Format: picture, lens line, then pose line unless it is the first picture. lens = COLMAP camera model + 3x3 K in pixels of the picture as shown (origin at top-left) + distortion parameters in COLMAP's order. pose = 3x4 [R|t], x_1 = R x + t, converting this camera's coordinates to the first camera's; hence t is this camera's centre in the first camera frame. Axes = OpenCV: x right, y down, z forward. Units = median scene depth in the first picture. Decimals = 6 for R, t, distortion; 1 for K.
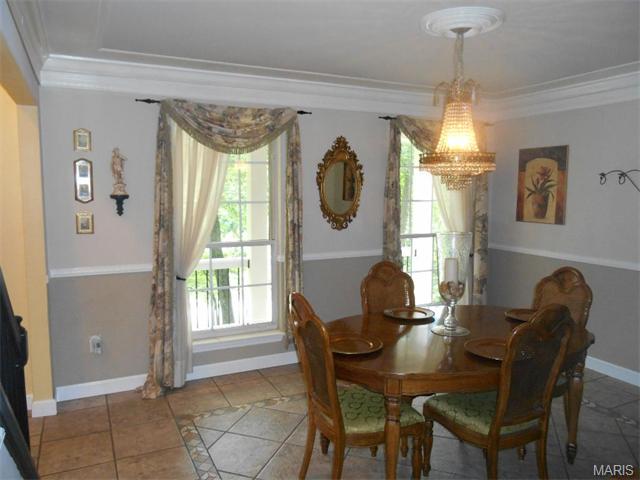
lens RADIAL K [[501.4, 0, 321.7], [0, 501.4, 240.0], [0, 0, 1]] dist [0.000156, 0.000085]
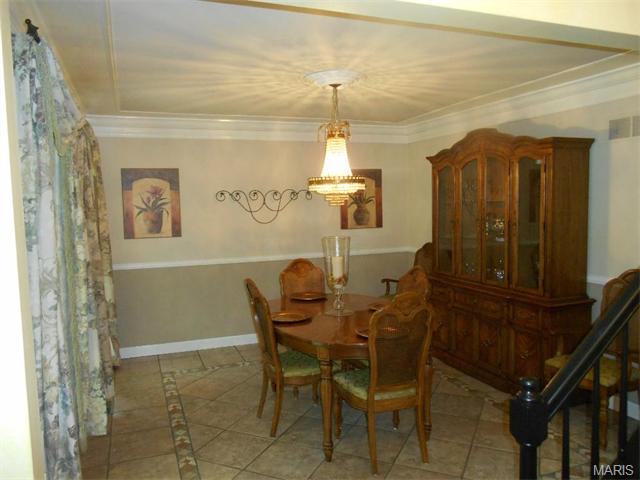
lens RADIAL K [[501.4, 0, 321.7], [0, 501.4, 240.0], [0, 0, 1]] dist [0.000156, 0.000085]
pose [[0.083677, -0.083094, 0.993023, -0.626681], [0.128006, 0.989158, 0.071984, -0.062894], [-0.988237, 0.121089, 0.093406, 0.556960]]
